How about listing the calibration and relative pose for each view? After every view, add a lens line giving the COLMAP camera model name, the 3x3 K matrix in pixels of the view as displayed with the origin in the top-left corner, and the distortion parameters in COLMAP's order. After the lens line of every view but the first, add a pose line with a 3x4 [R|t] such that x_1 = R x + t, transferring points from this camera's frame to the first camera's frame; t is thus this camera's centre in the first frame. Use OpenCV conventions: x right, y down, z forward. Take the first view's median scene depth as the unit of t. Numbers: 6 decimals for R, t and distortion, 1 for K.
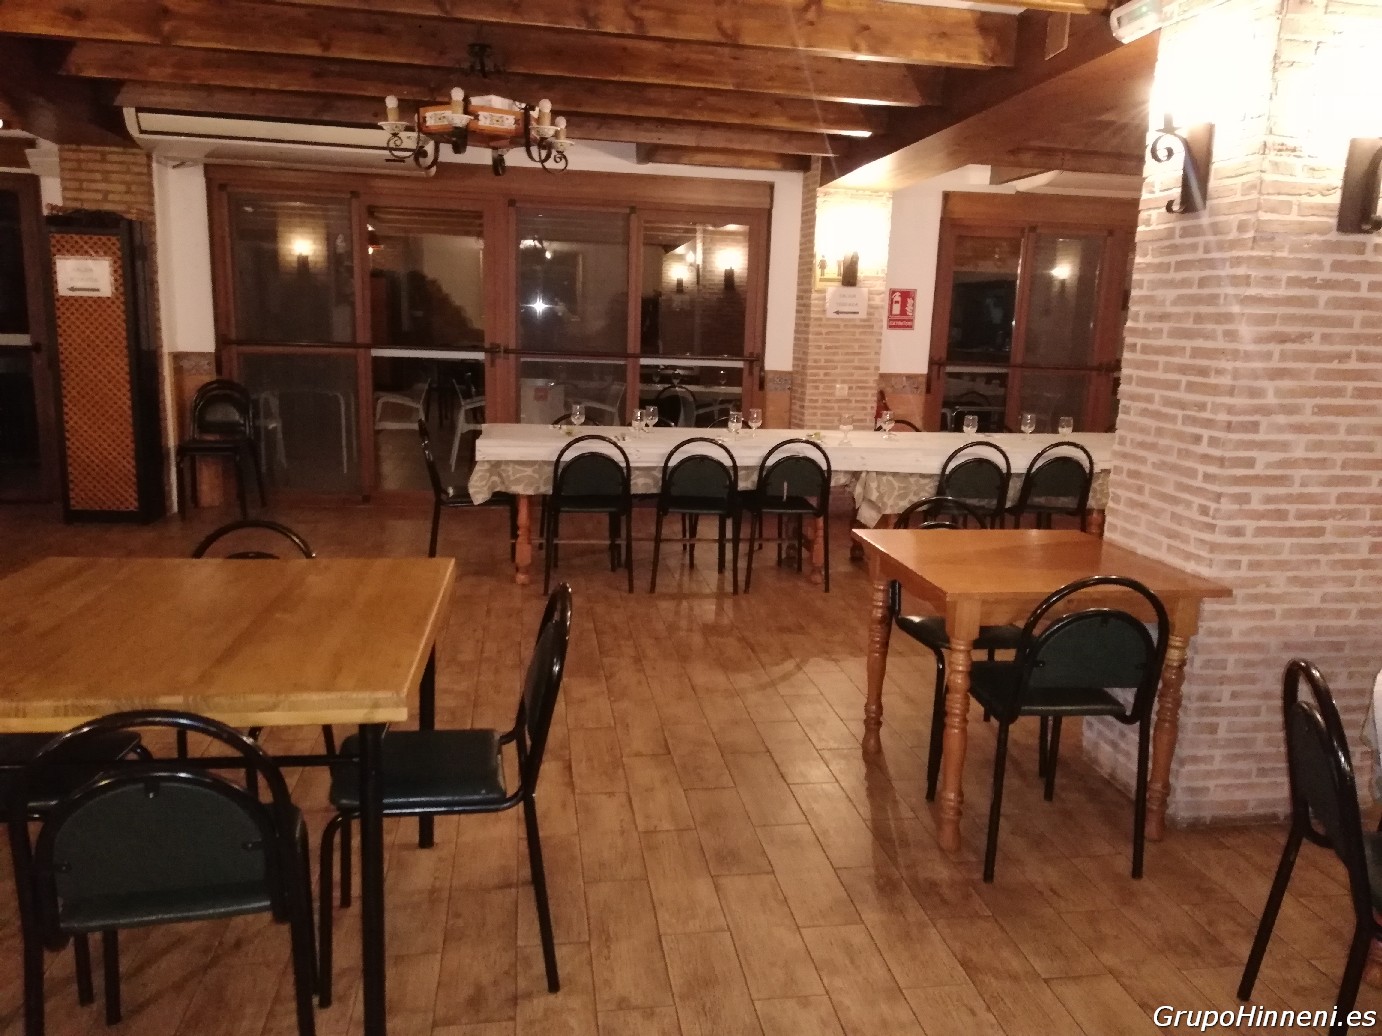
lens RADIAL K [[1033.7, 0, 700.0], [0, 1033.7, 514.6], [0, 0, 1]] dist [0.014659, -0.018170]
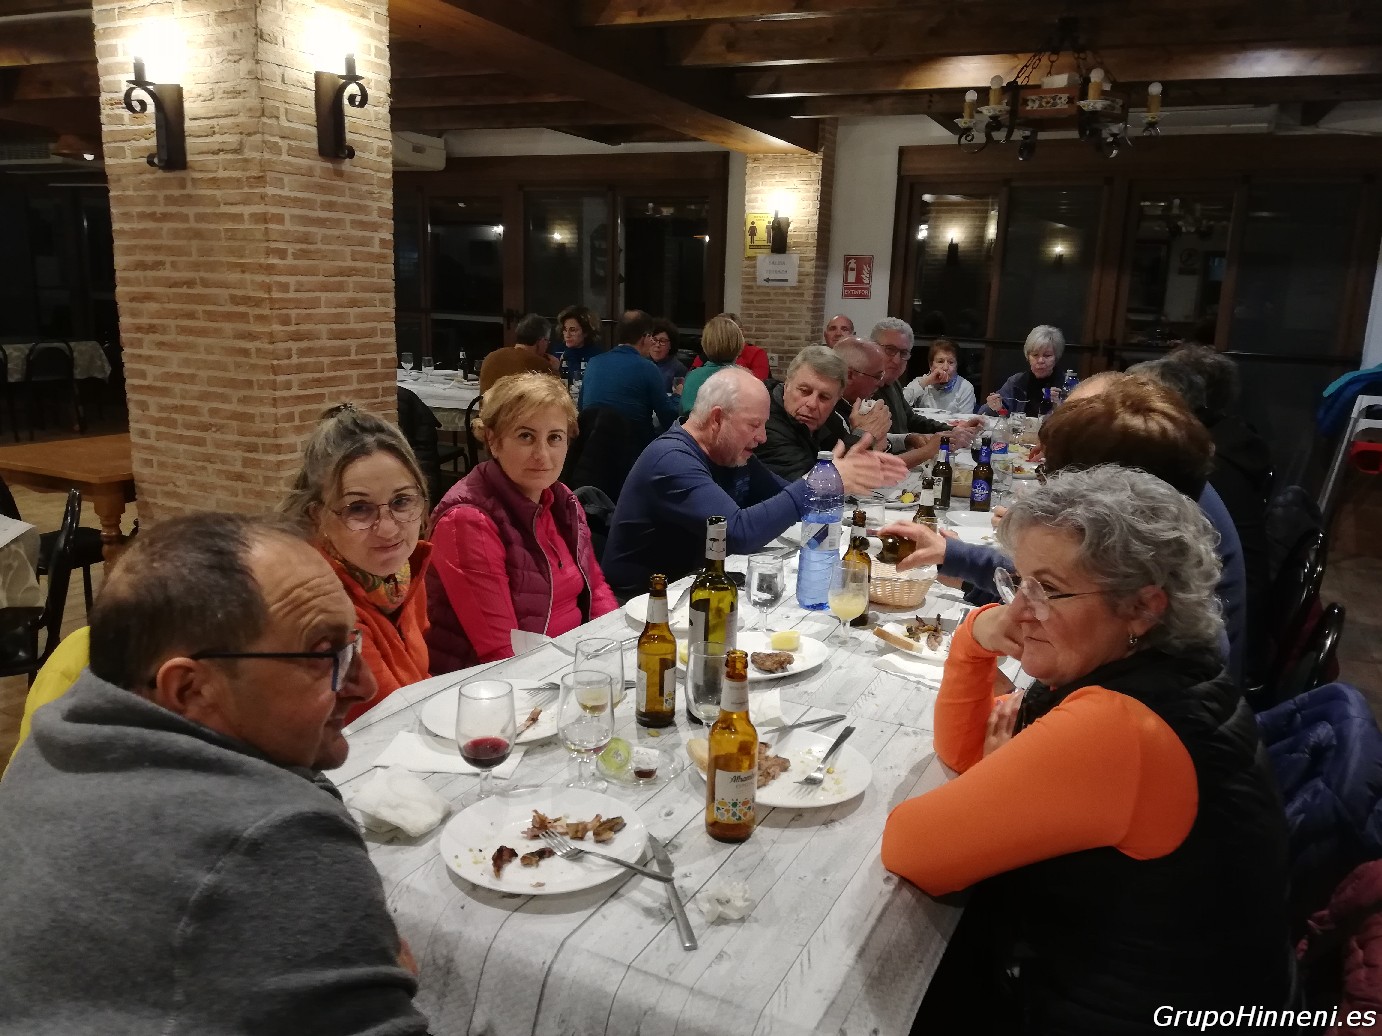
lens RADIAL K [[1033.7, 0, 676.7], [0, 1033.7, 525.3], [0, 0, 1]] dist [0.014659, -0.018170]
pose [[0.824230, 0.121459, -0.553075, 1.666366], [-0.112890, 0.992364, 0.049694, -0.007236], [0.554888, 0.021478, 0.831648, 0.360573]]
